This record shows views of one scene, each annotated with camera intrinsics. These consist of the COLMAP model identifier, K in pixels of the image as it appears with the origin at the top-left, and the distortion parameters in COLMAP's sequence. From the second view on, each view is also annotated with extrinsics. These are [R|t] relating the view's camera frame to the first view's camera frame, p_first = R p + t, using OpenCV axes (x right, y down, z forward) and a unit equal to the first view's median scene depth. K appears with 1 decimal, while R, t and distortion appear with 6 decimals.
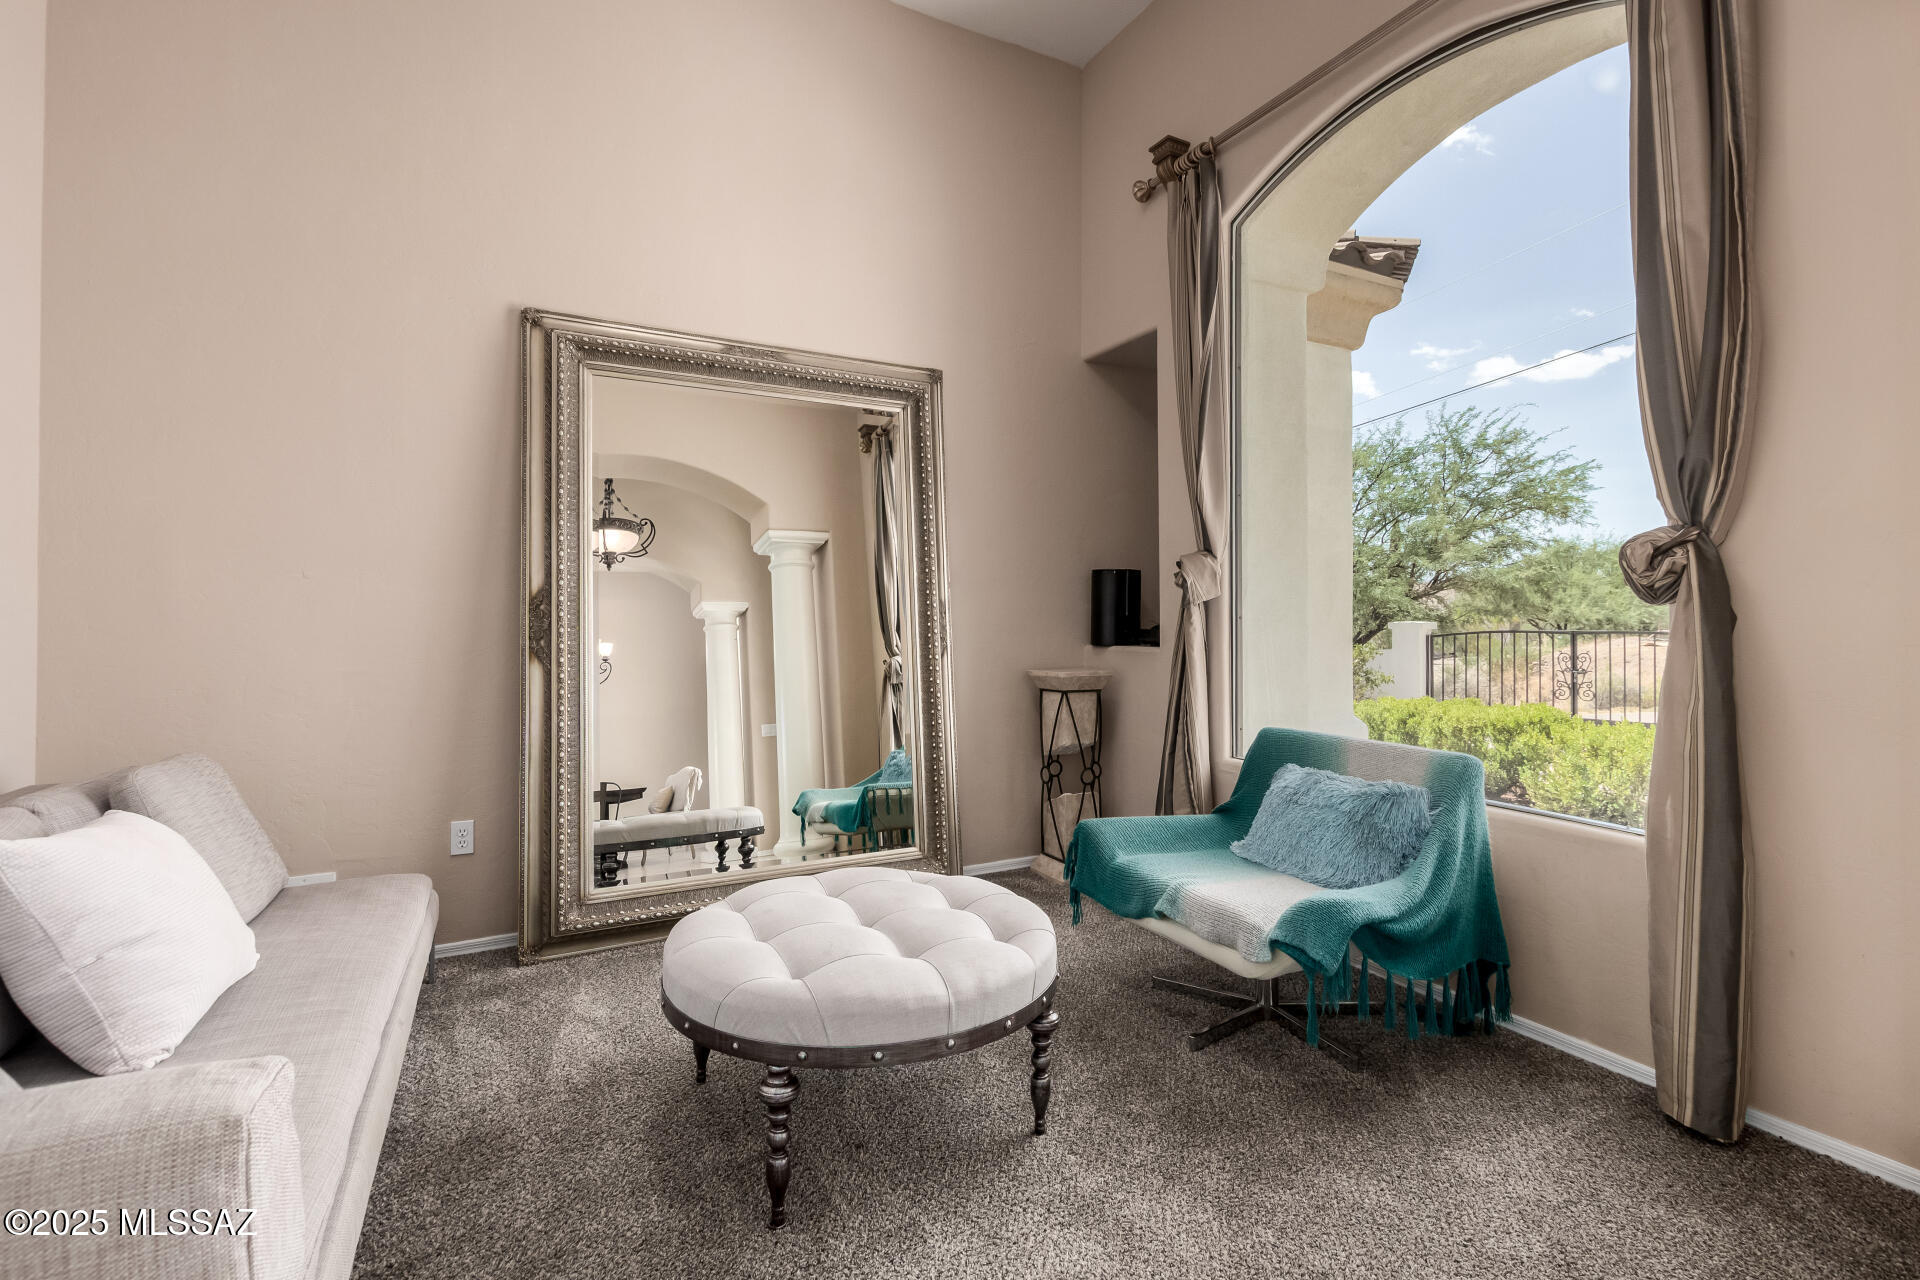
lens RADIAL K [[881.7, 0, 977.3], [0, 881.7, 611.5], [0, 0, 1]] dist [0.010352, -0.007147]
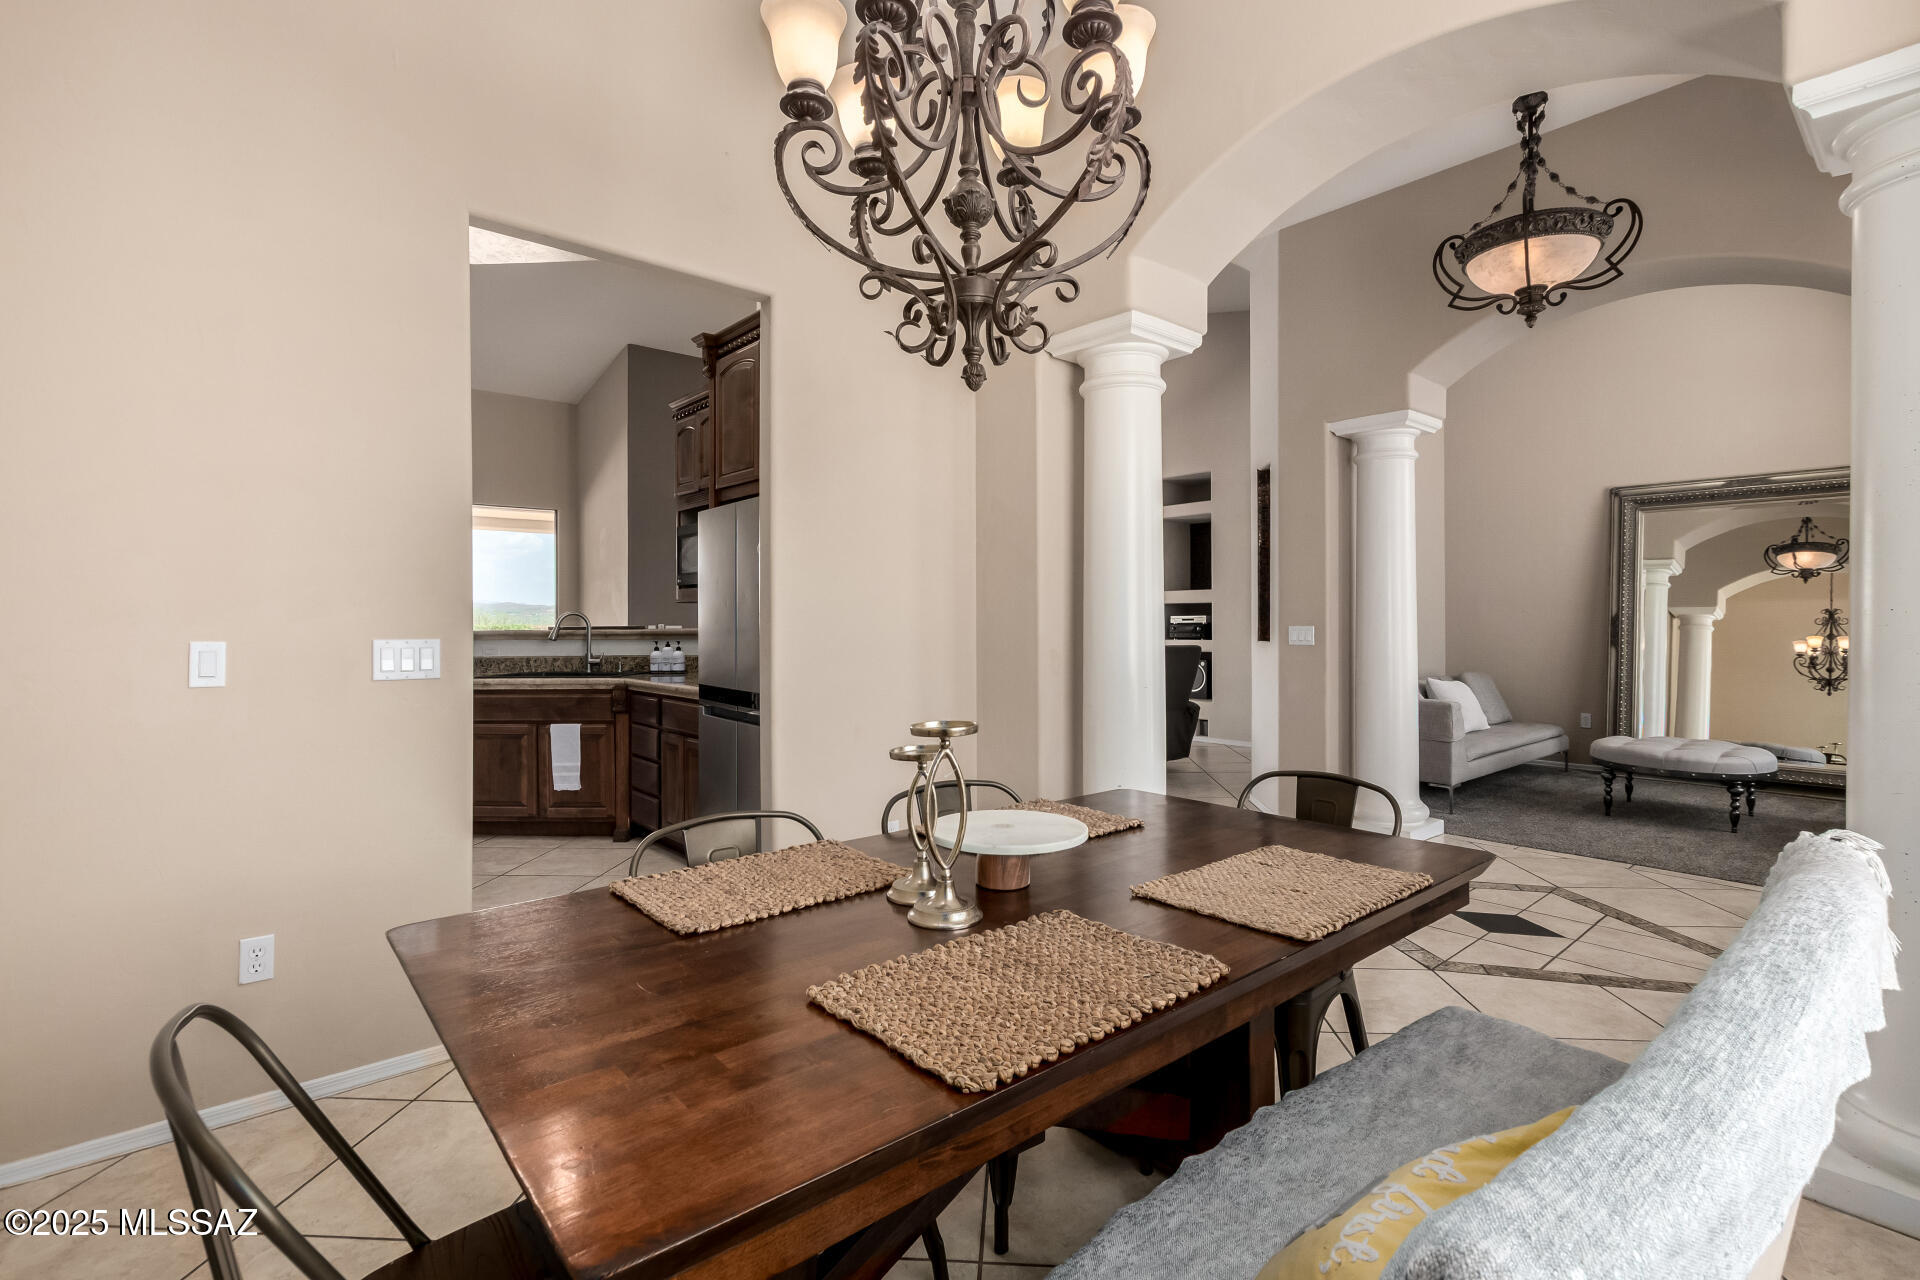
lens RADIAL K [[881.7, 0, 966.3], [0, 881.7, 624.2], [0, 0, 1]] dist [0.010352, -0.007147]
pose [[0.221693, 0.008171, -0.975082, 1.291239], [0.017676, 0.999767, 0.012397, -0.055909], [0.974956, -0.019984, 0.221497, -1.077576]]
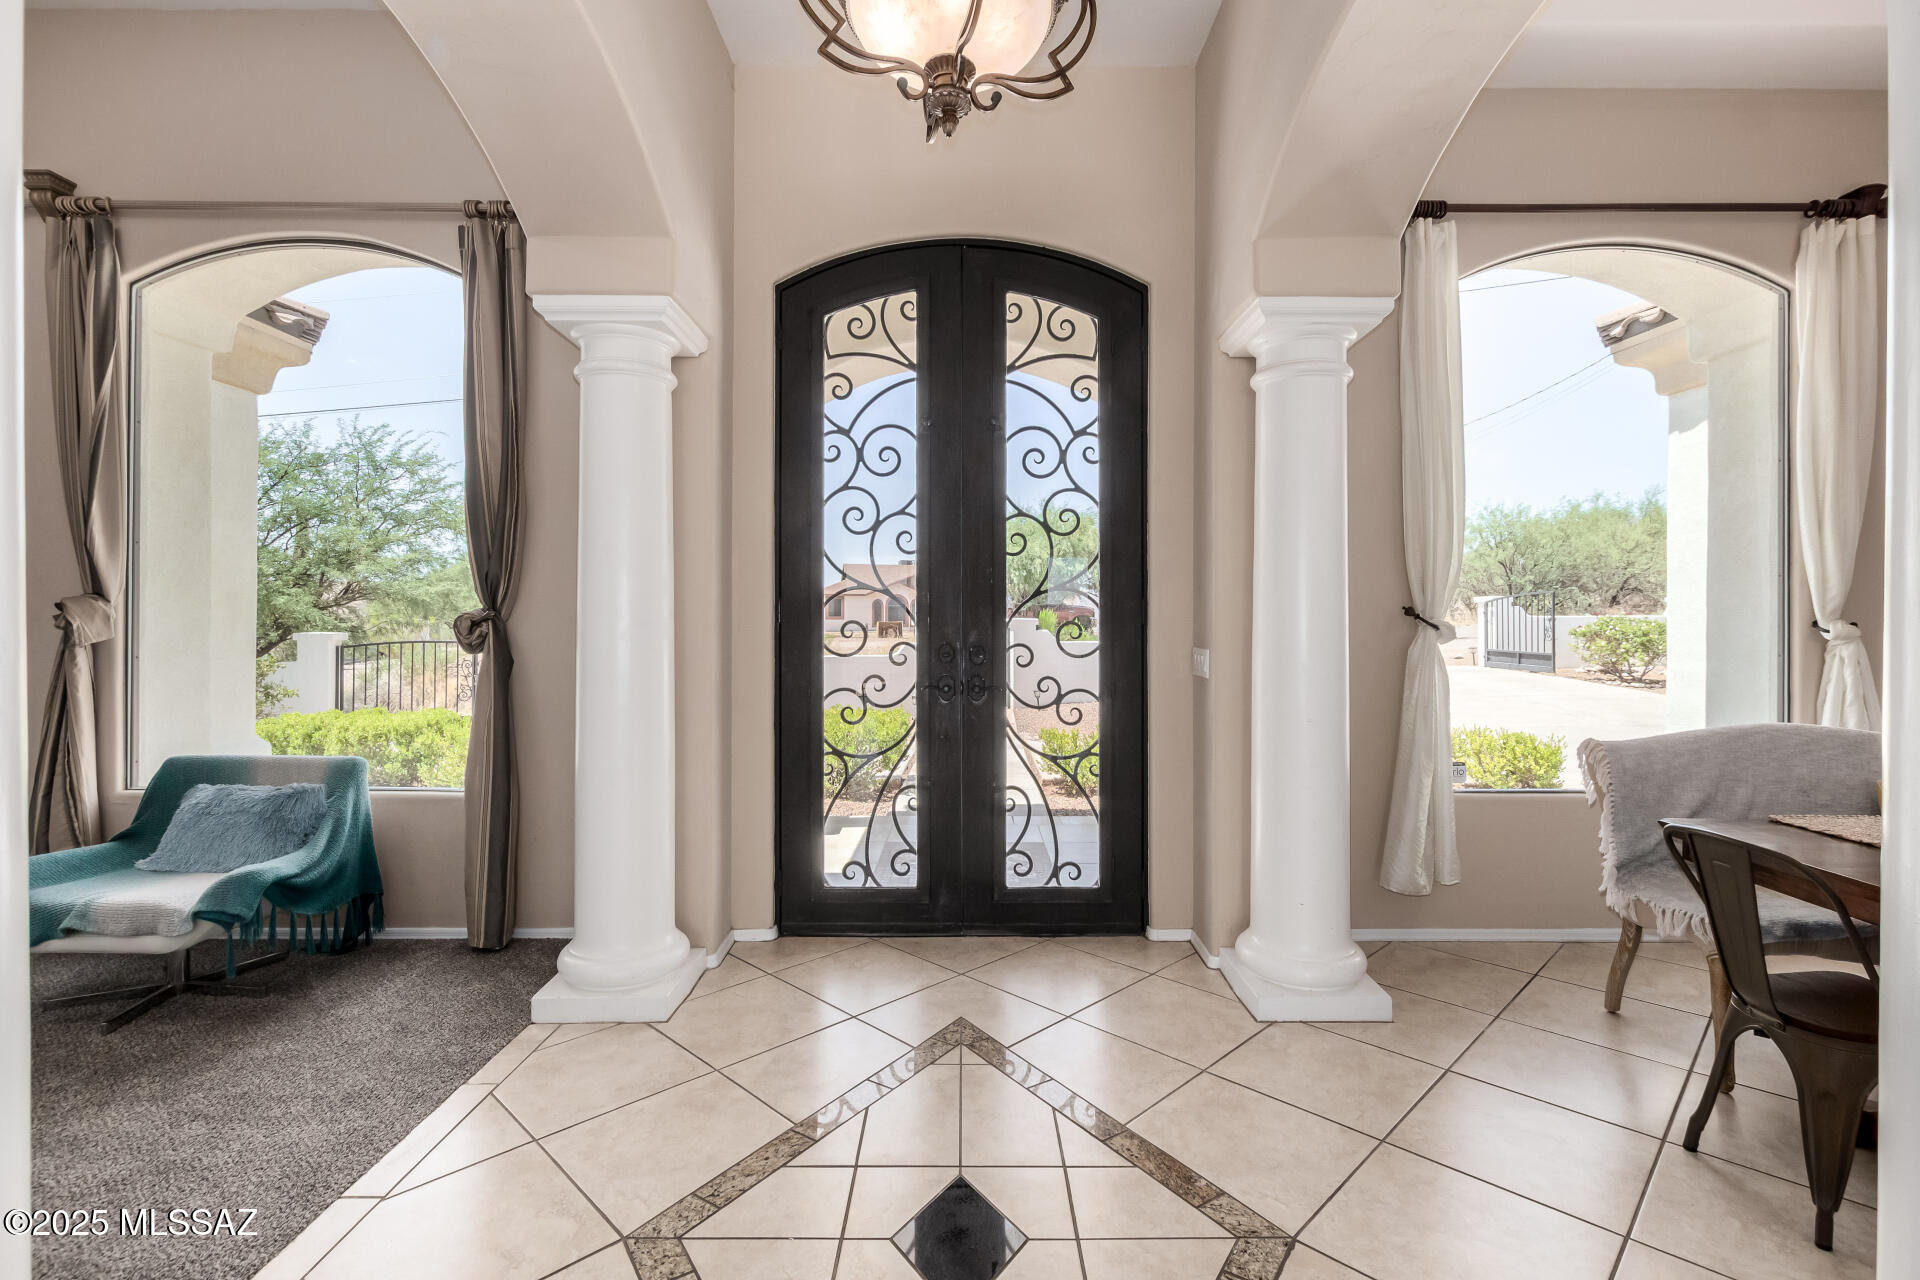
lens RADIAL K [[881.7, 0, 962.8], [0, 881.7, 619.3], [0, 0, 1]] dist [0.010352, -0.007147]
pose [[0.467335, 0.006083, 0.884060, -0.205221], [-0.013350, 0.999911, 0.000177, -0.060115], [-0.883980, -0.011885, 0.467374, -0.431360]]
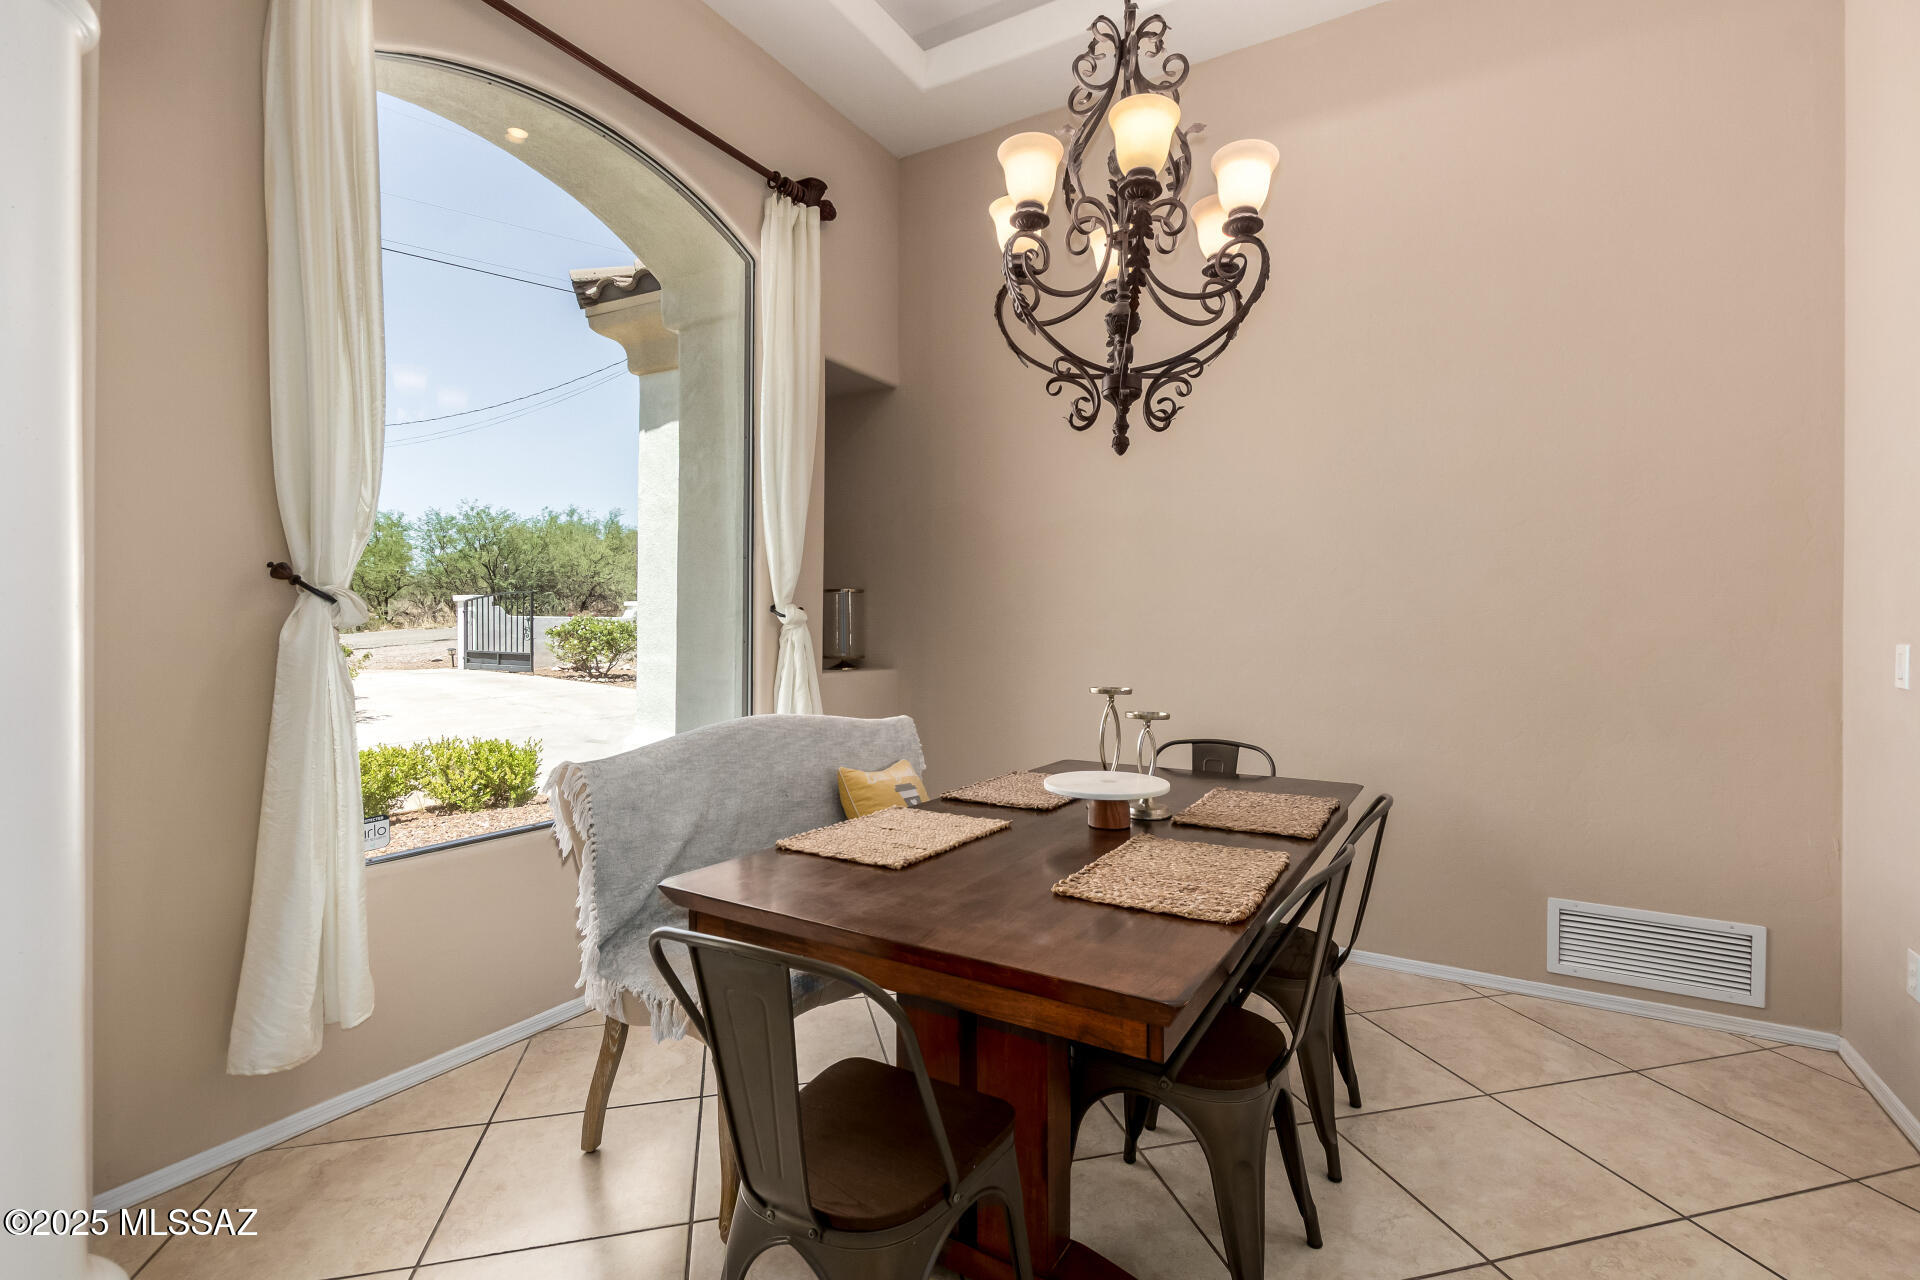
lens RADIAL K [[881.7, 0, 976.2], [0, 881.7, 632.1], [0, 0, 1]] dist [0.010352, -0.007147]
pose [[-0.536853, -0.003360, 0.843669, 0.242588], [-0.014401, 0.999883, -0.005181, -0.036476], [-0.843553, -0.014931, -0.536839, -0.489591]]
